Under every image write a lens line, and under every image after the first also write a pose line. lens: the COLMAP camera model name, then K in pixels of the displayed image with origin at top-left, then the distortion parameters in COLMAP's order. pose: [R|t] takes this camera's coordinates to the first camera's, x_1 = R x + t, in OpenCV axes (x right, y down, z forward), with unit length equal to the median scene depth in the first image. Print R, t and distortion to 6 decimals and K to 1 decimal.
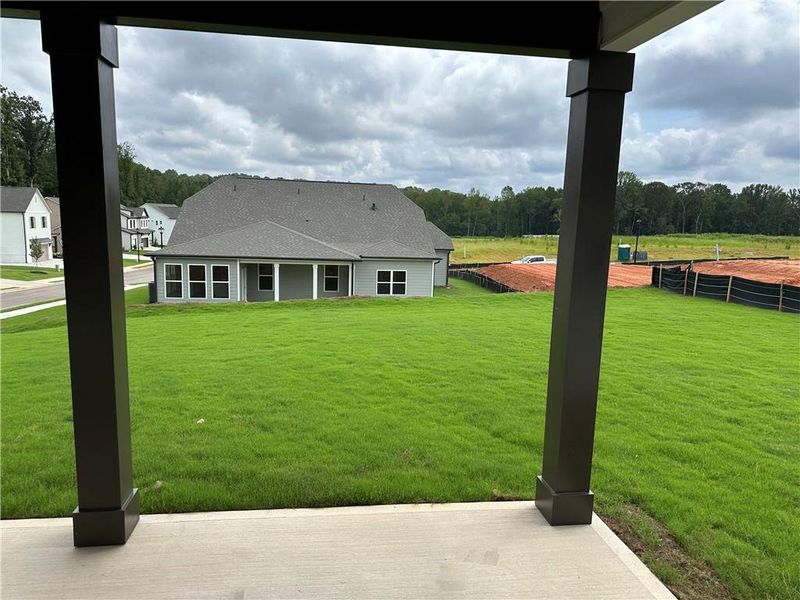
lens RADIAL K [[560.6, 0, 400.0], [0, 560.6, 300.0], [0, 0, 1]] dist [-0.001054, -0.001228]
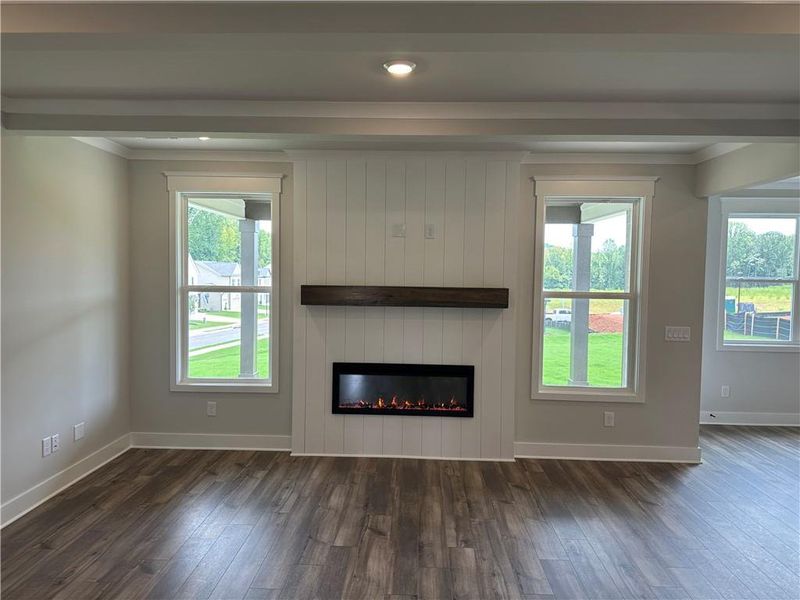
lens RADIAL K [[560.8, 0, 400.0], [0, 560.8, 300.0], [0, 0, 1]] dist [0.006496, 0.003191]
pose [[0.985065, -0.007691, -0.172011, -0.012022], [-0.009202, 0.995223, -0.097198, 0.039448], [0.171936, 0.097329, 0.980288, -0.311746]]
